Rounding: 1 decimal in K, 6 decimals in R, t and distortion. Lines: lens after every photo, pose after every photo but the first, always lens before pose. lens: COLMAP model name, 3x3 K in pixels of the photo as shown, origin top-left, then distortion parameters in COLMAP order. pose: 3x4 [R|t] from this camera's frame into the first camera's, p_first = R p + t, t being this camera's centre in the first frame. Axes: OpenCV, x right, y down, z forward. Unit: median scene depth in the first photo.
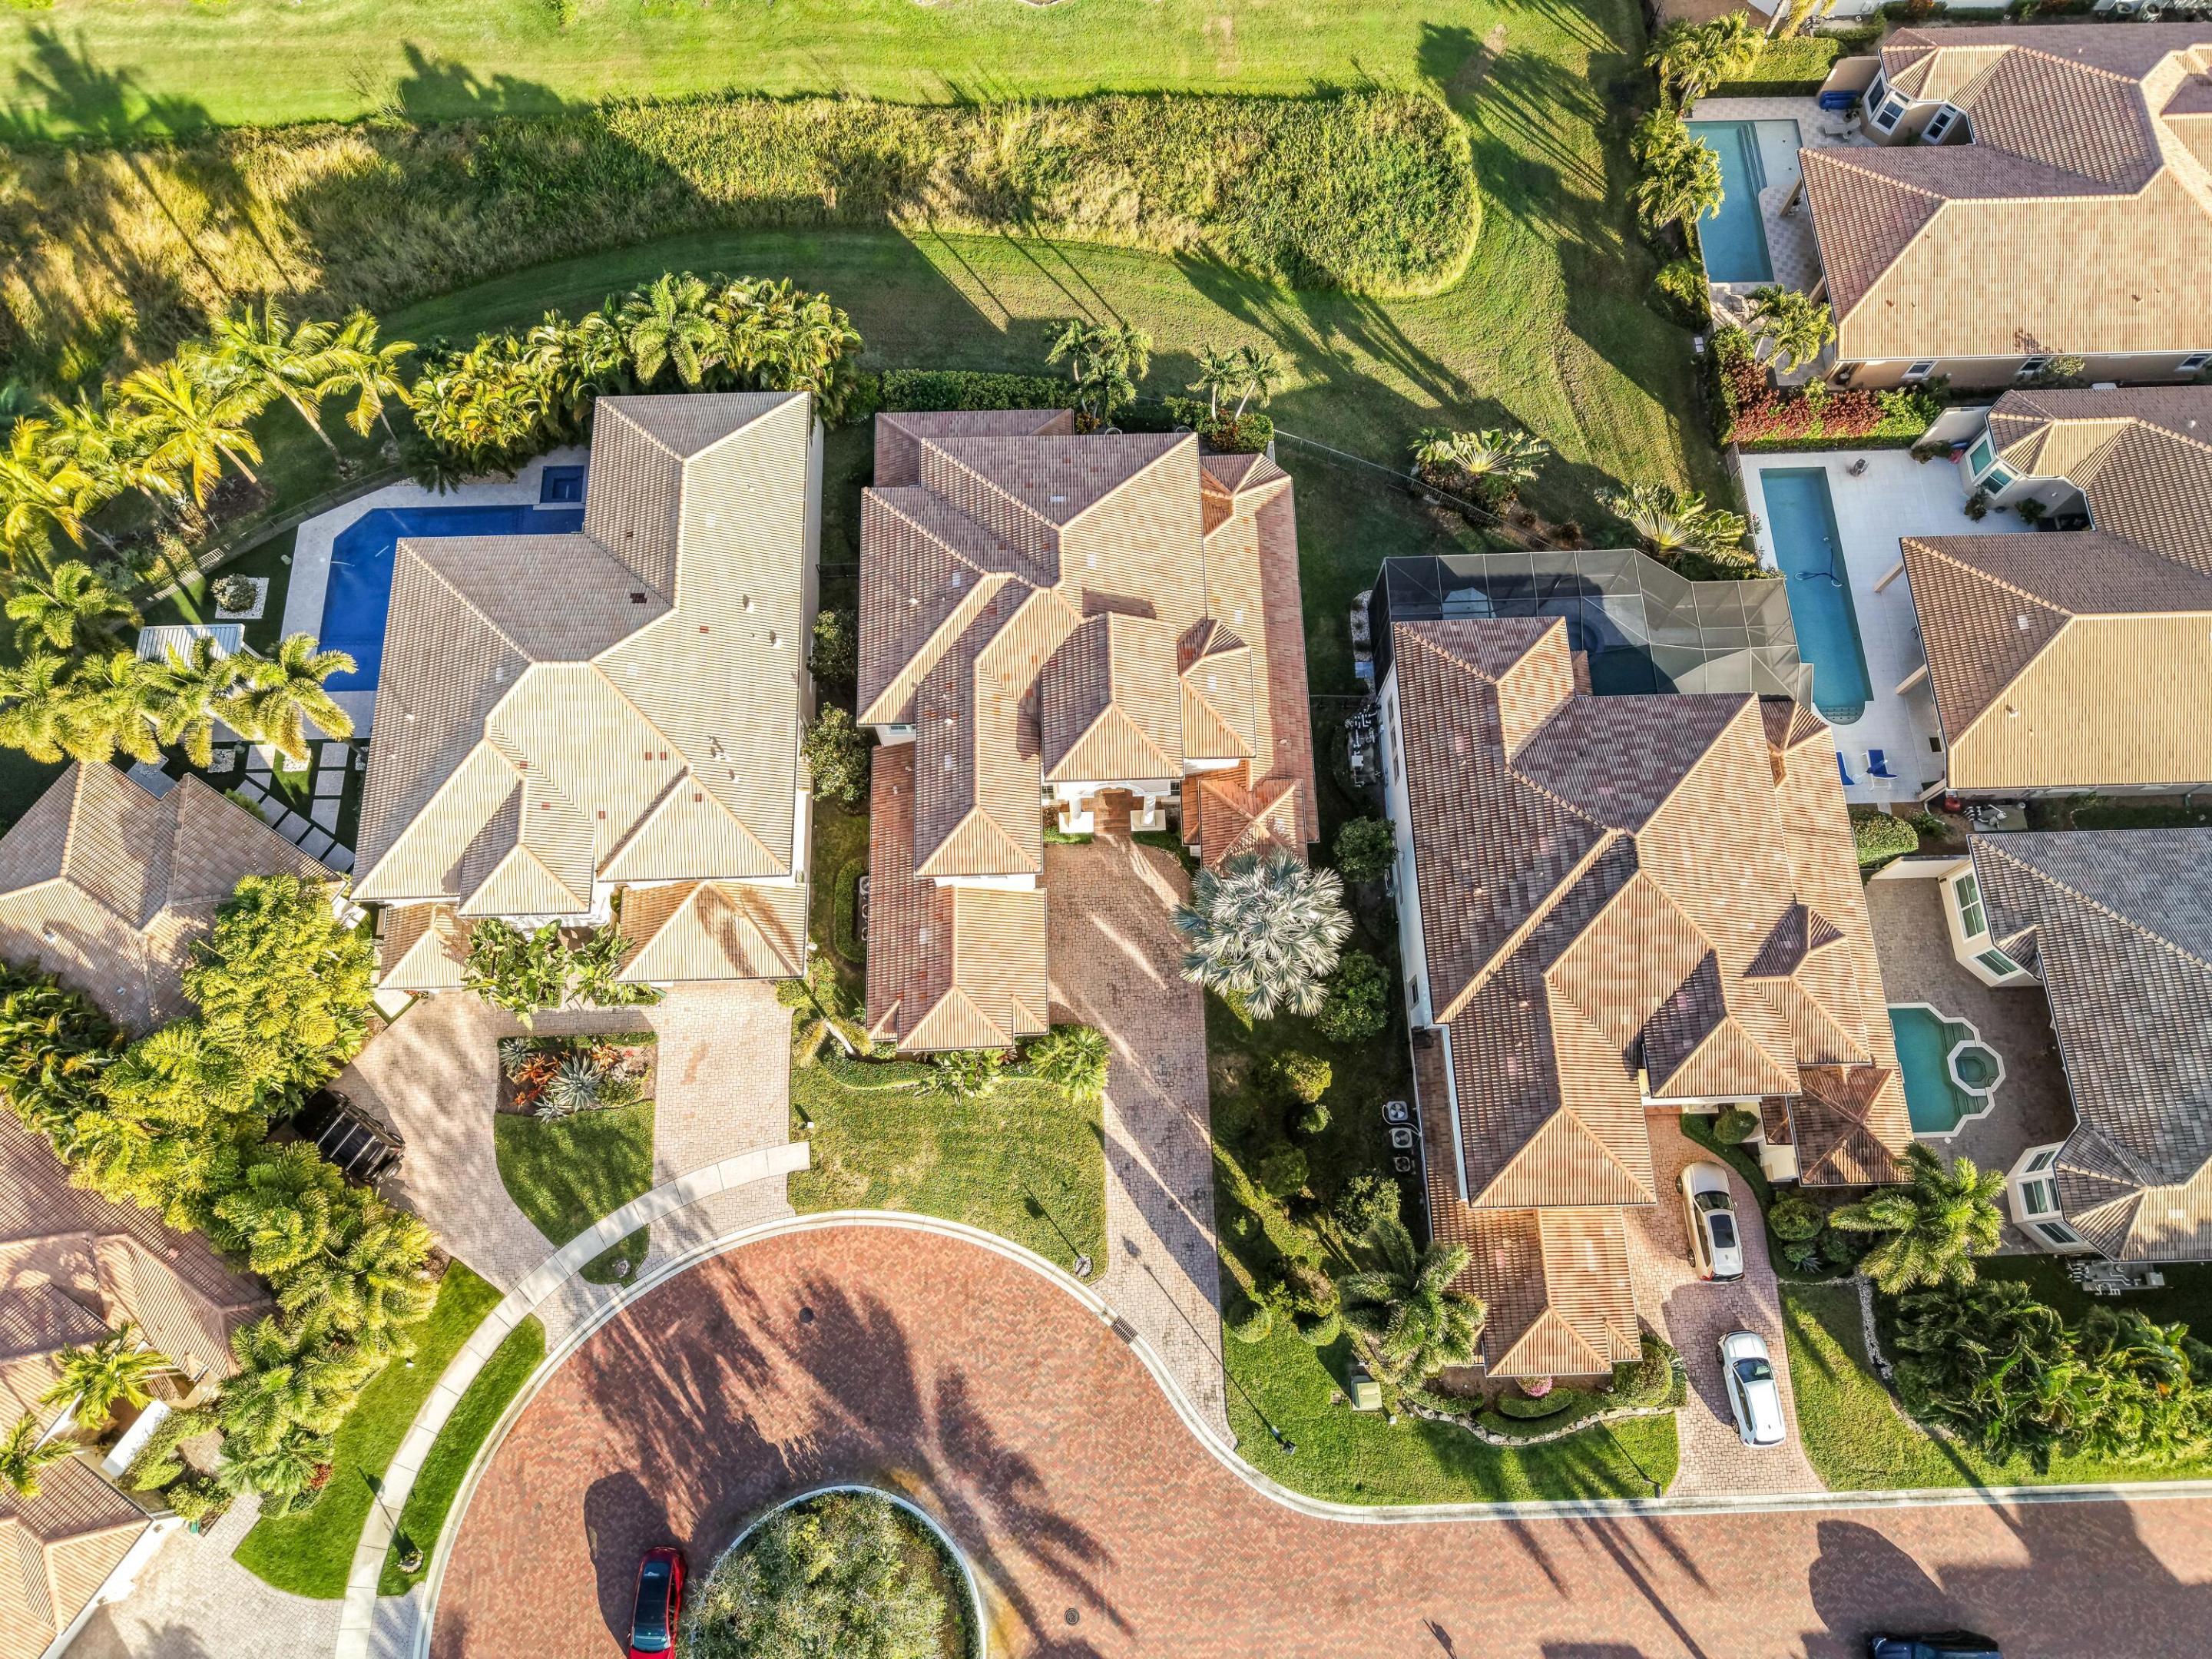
lens RADIAL K [[1484.2, 0, 1100.3], [0, 1484.2, 830.9], [0, 0, 1]] dist [0.032690, -0.037566]
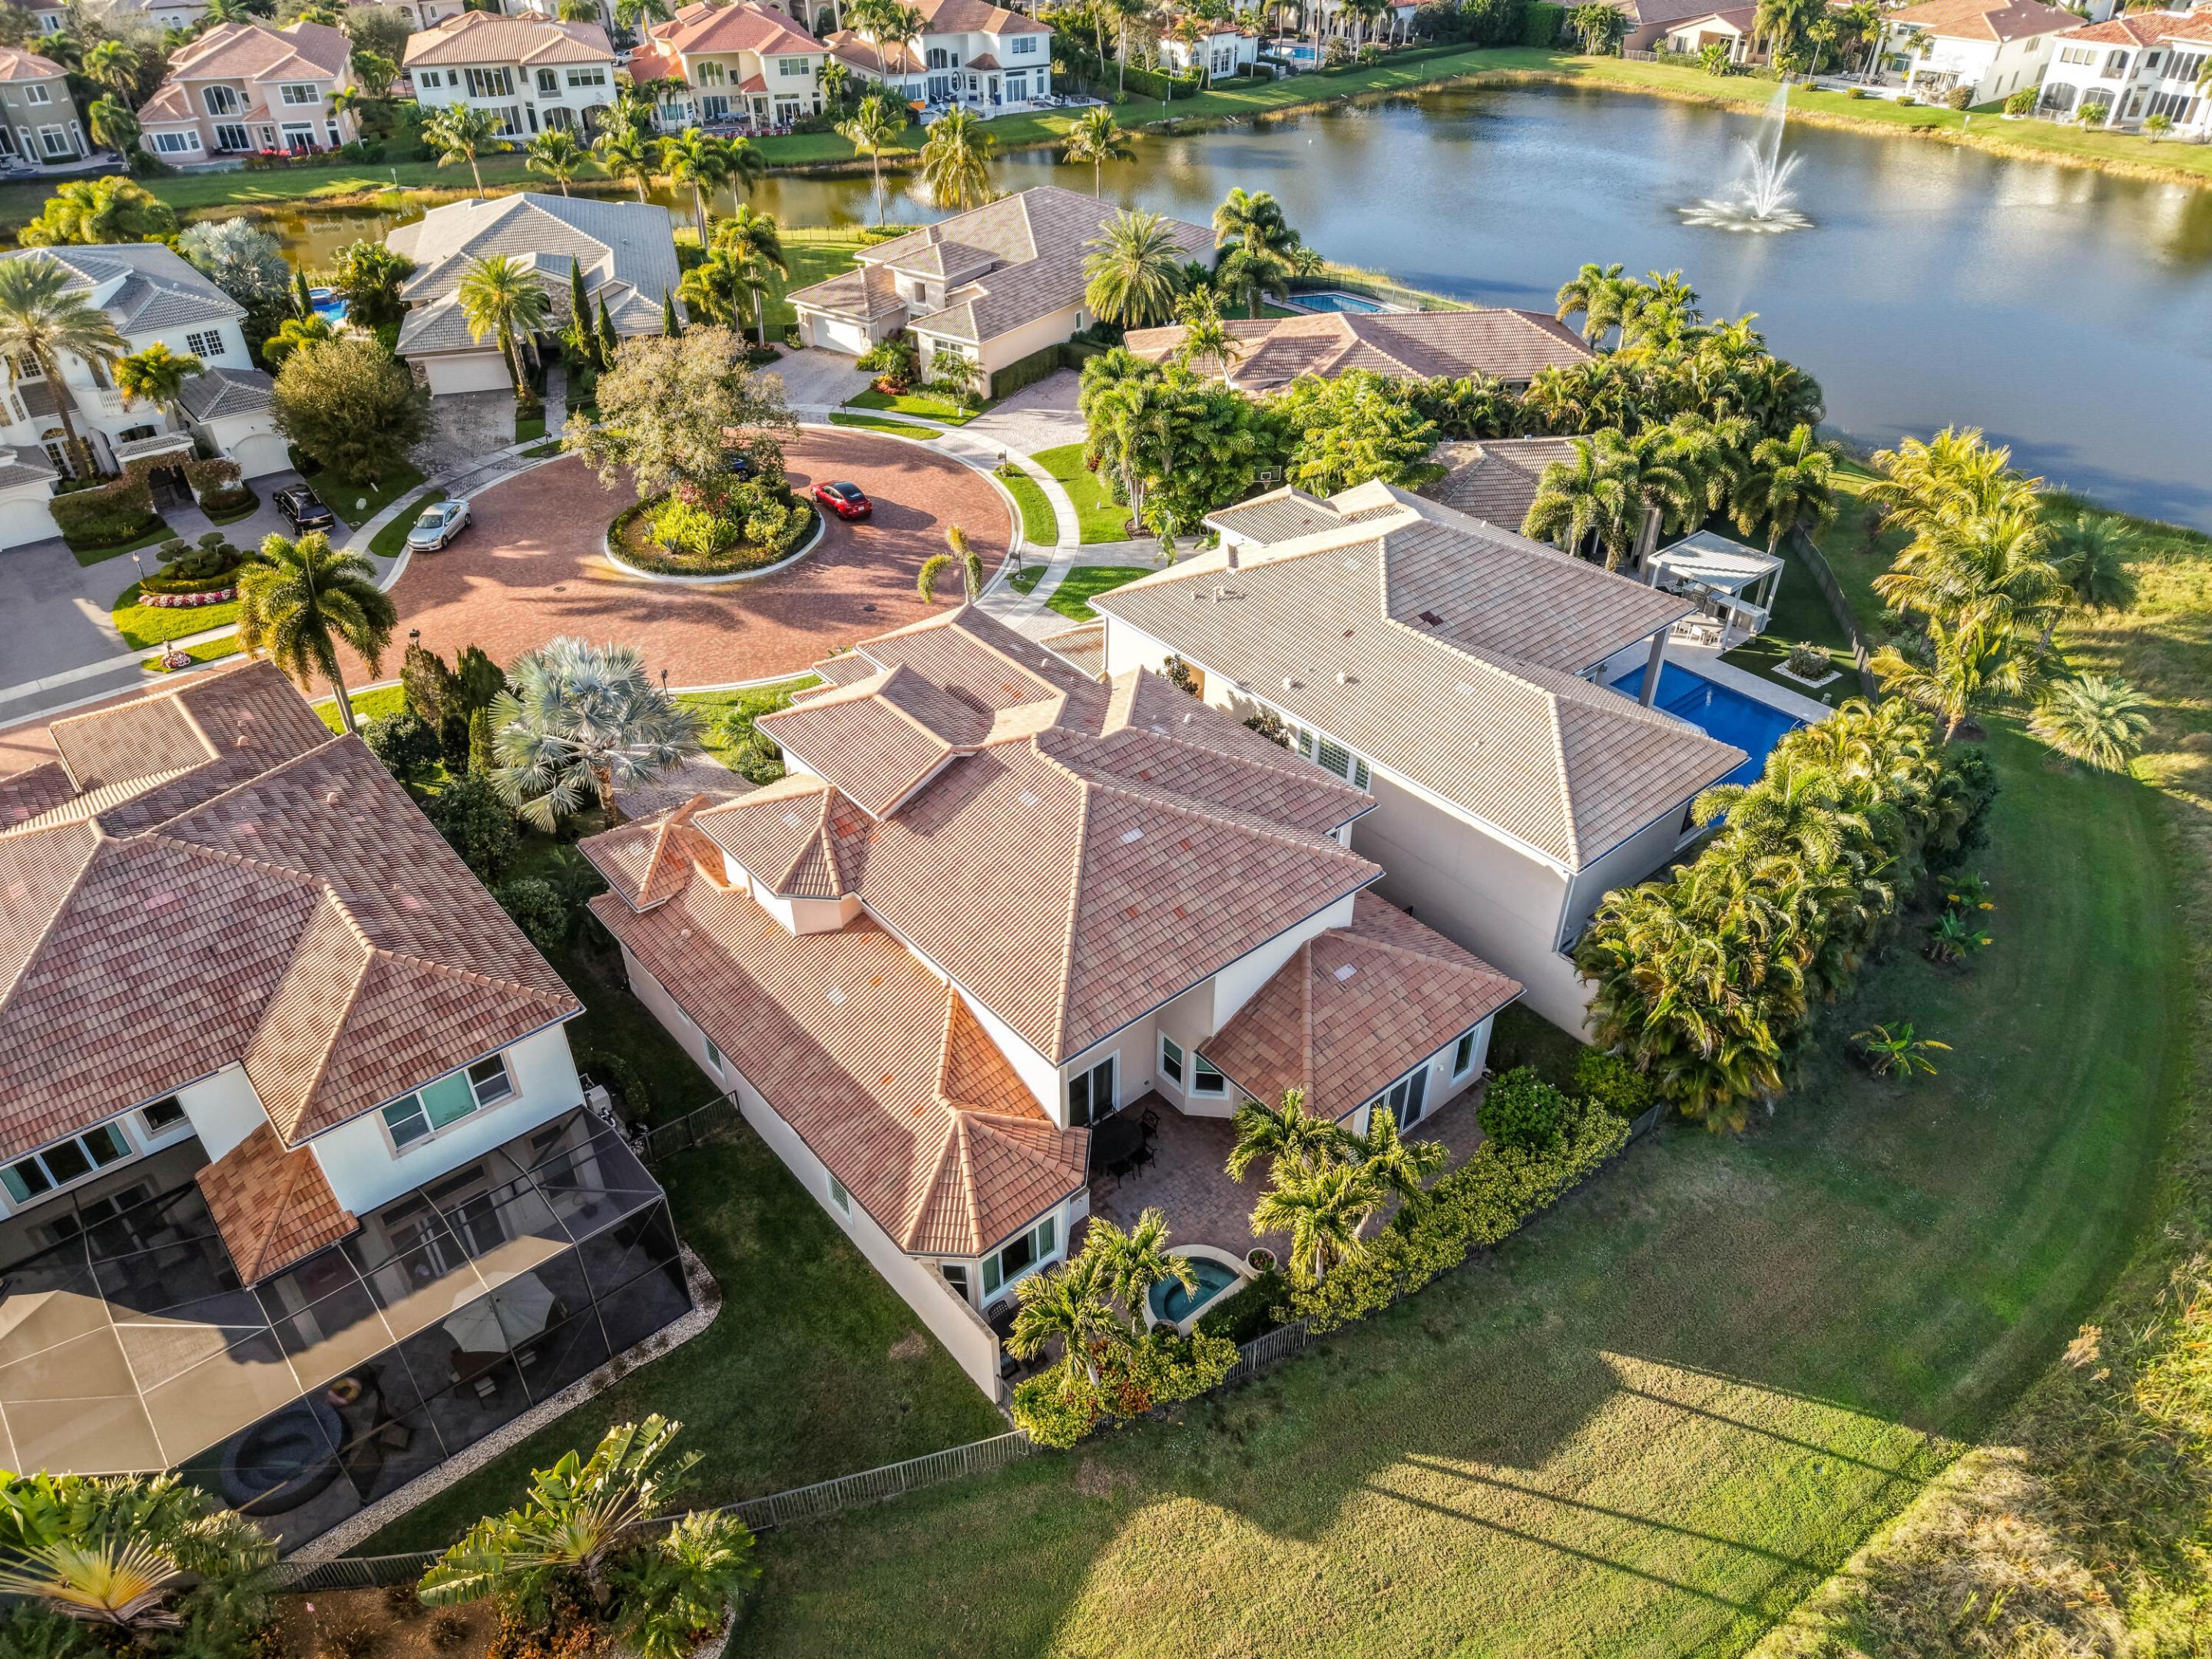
lens RADIAL K [[1484.2, 0, 1100.3], [0, 1484.2, 830.9], [0, 0, 1]] dist [0.032690, -0.037566]
pose [[-0.782833, 0.363192, -0.505236, 0.321948], [-0.590851, -0.179287, 0.786608, -0.747857], [0.195108, 0.914302, 0.354944, 0.782332]]
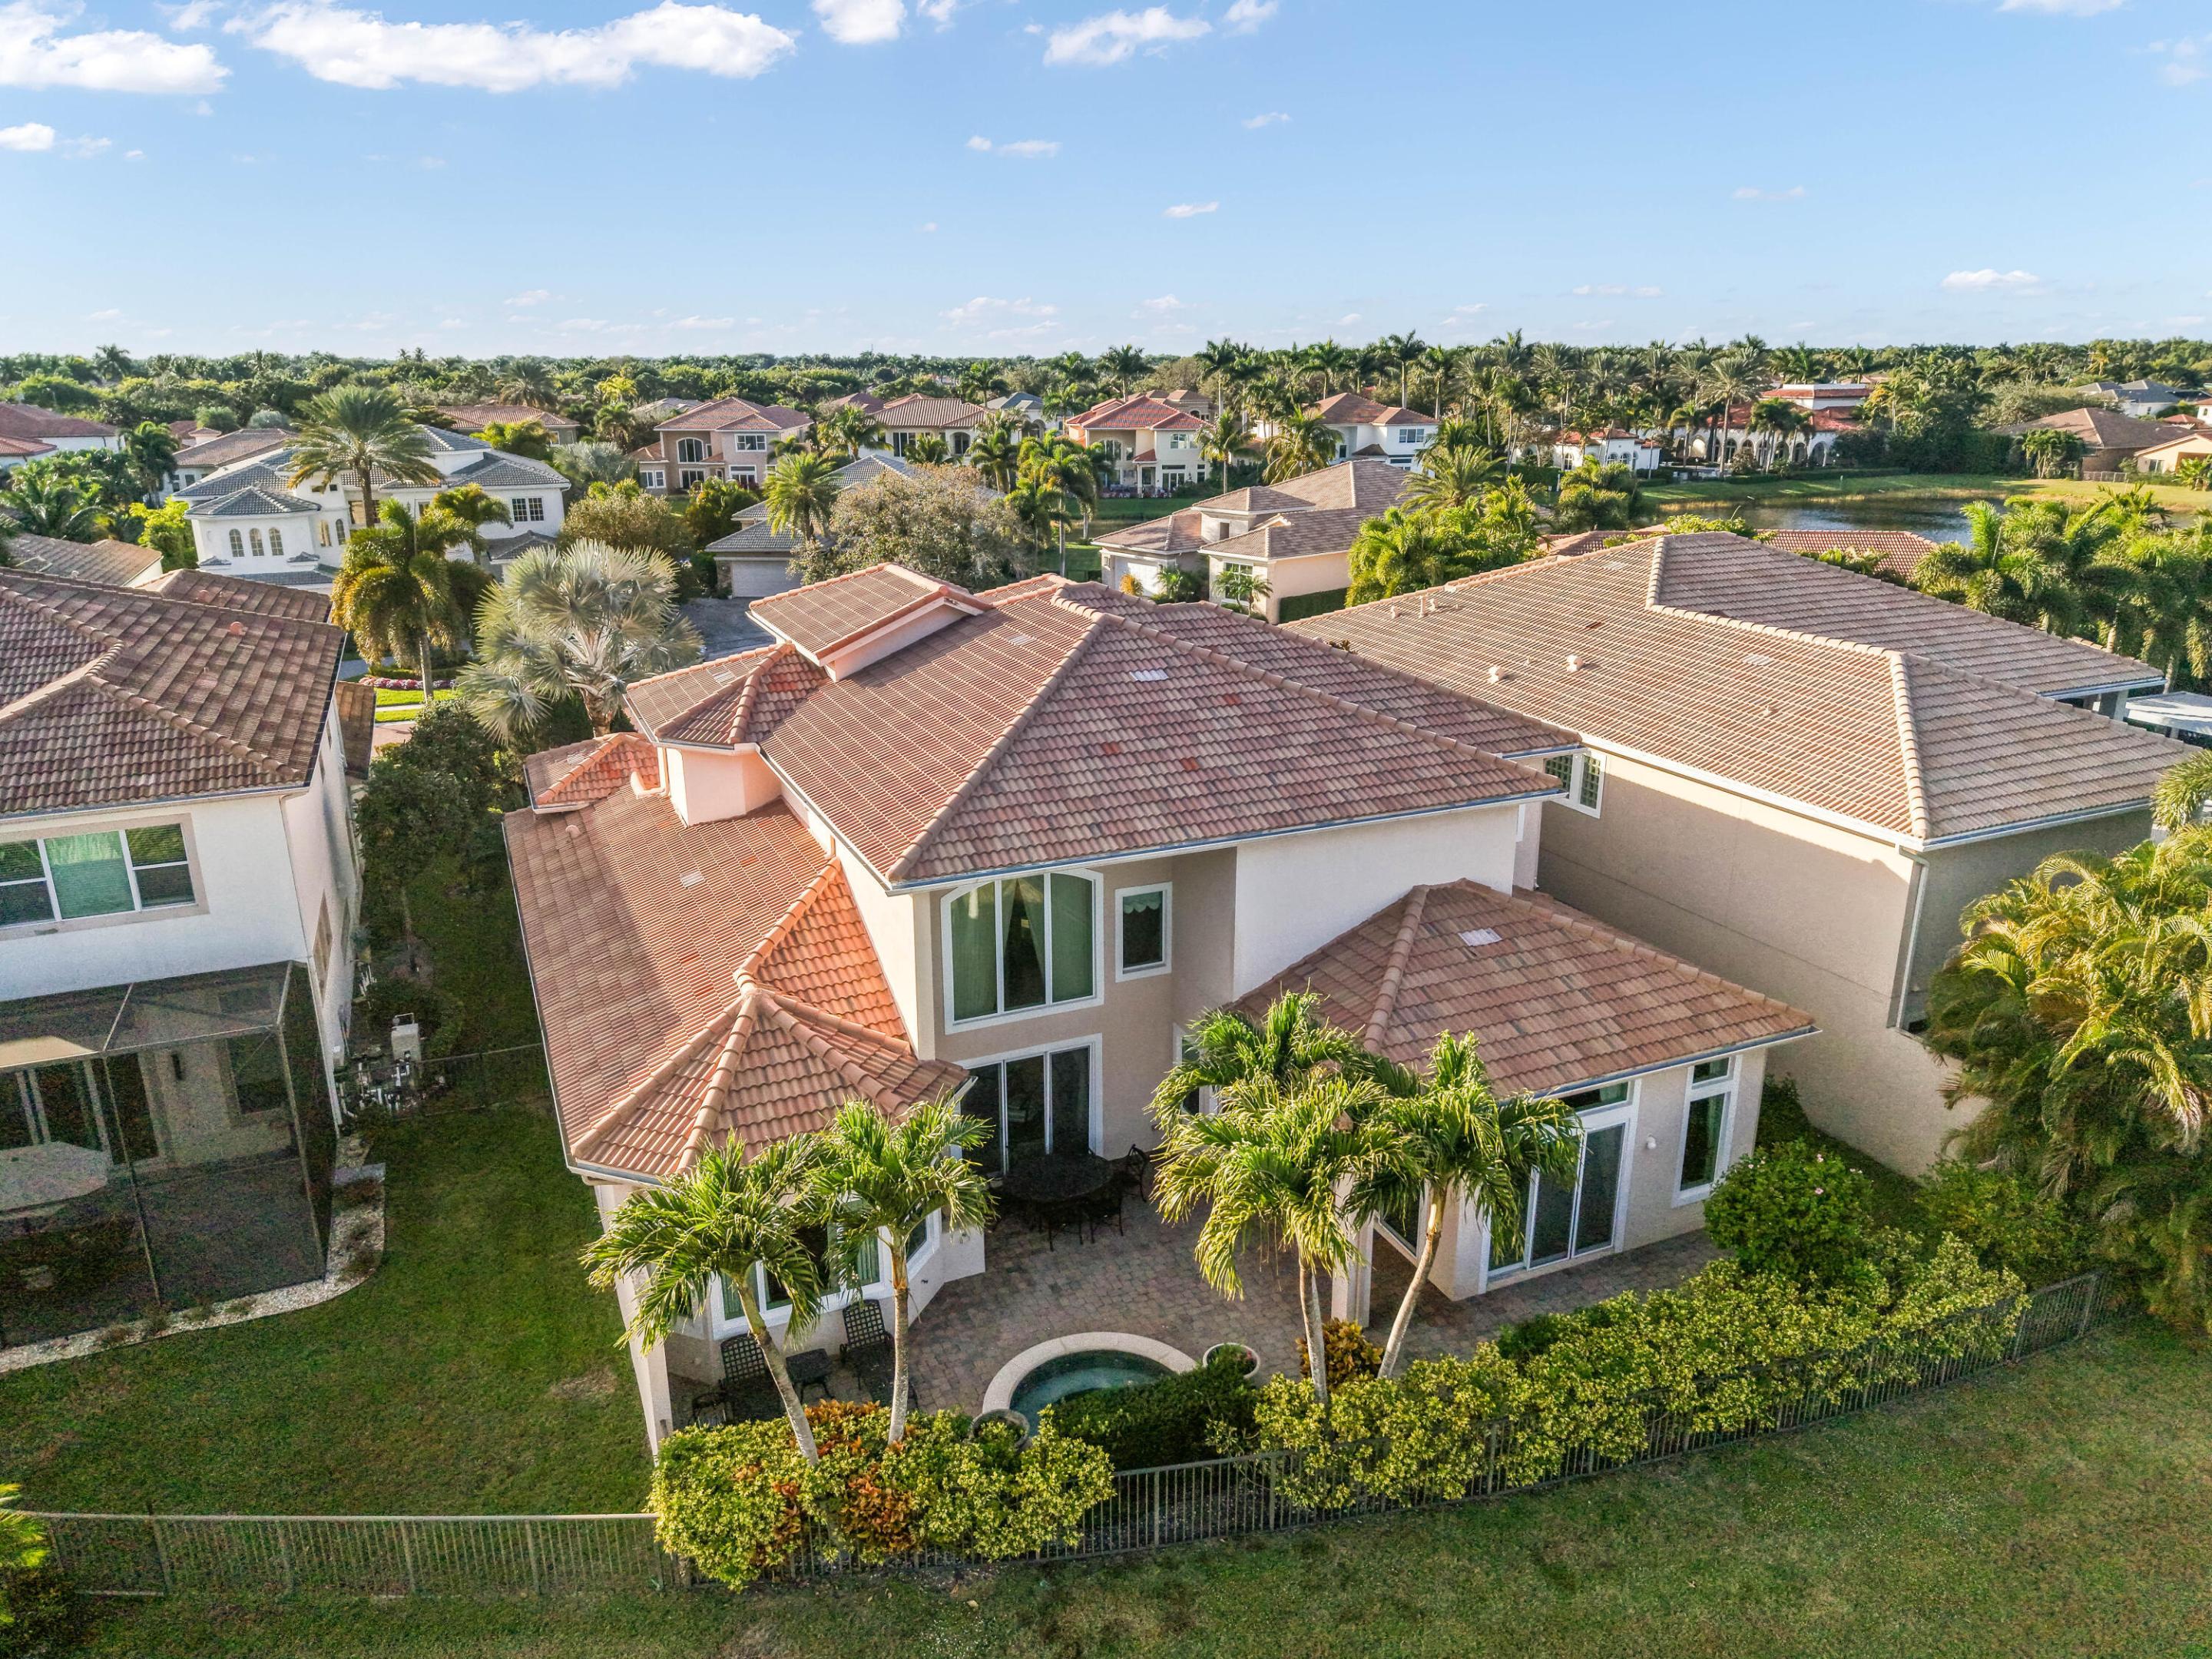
lens RADIAL K [[1484.2, 0, 1100.3], [0, 1484.2, 830.9], [0, 0, 1]] dist [0.032690, -0.037566]
pose [[-0.927314, 0.113279, -0.356731, 0.145369], [-0.354676, 0.038499, 0.934196, -0.628967], [0.119559, 0.992817, 0.004477, 1.068759]]
